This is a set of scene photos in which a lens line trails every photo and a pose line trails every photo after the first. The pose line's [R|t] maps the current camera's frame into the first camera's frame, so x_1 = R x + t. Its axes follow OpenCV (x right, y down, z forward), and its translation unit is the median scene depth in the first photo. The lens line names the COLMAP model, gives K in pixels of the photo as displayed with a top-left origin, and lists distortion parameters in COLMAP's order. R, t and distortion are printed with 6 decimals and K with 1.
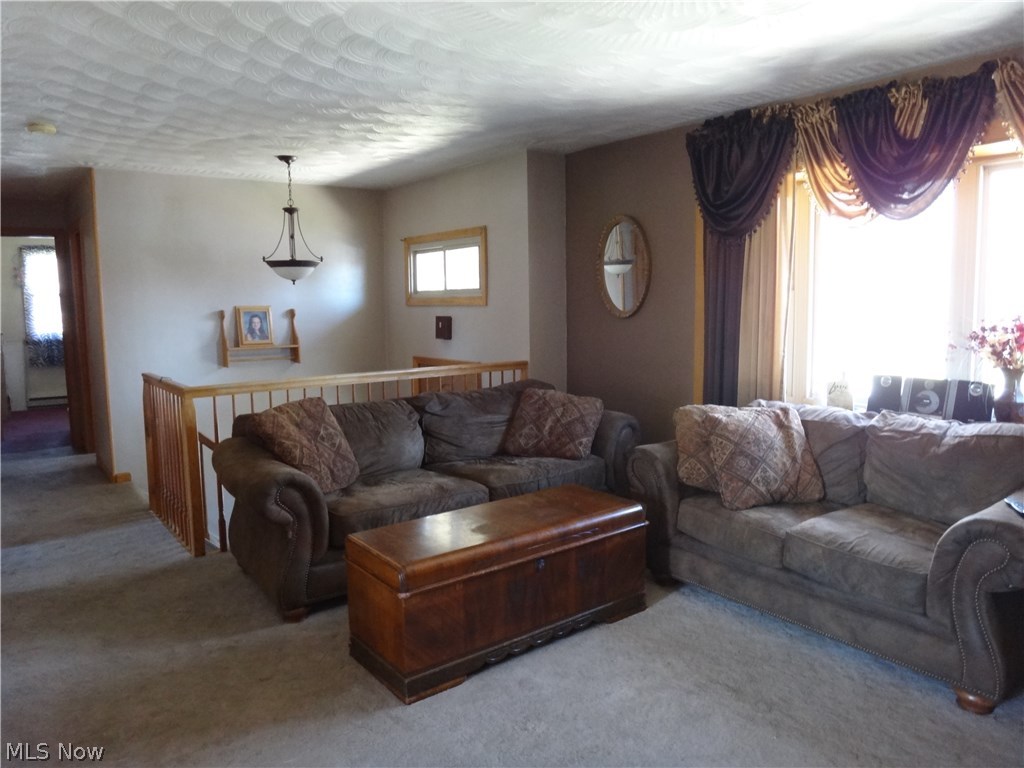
lens RADIAL K [[721.6, 0, 513.7], [0, 721.6, 380.5], [0, 0, 1]] dist [-0.035755, 0.001477]
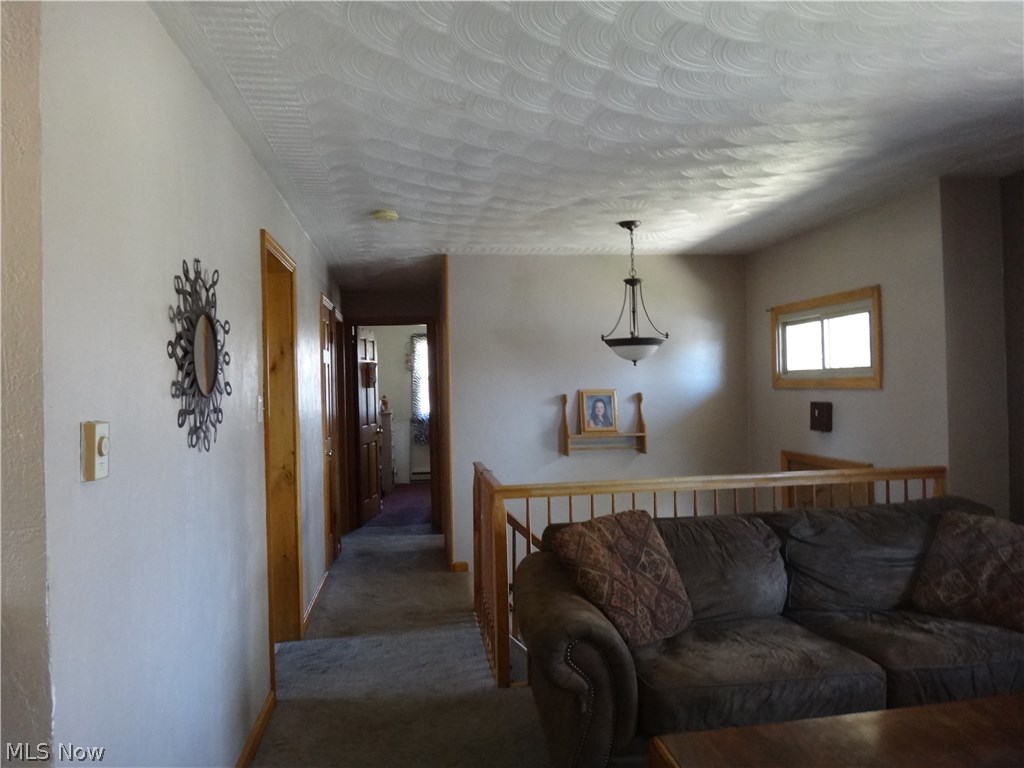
lens RADIAL K [[721.6, 0, 513.7], [0, 721.6, 380.5], [0, 0, 1]] dist [-0.035755, 0.001477]
pose [[0.873111, -0.009373, -0.487432, -0.011354], [-0.043833, 0.994257, -0.097635, -0.029641], [0.485547, 0.106611, 0.867685, 0.213520]]
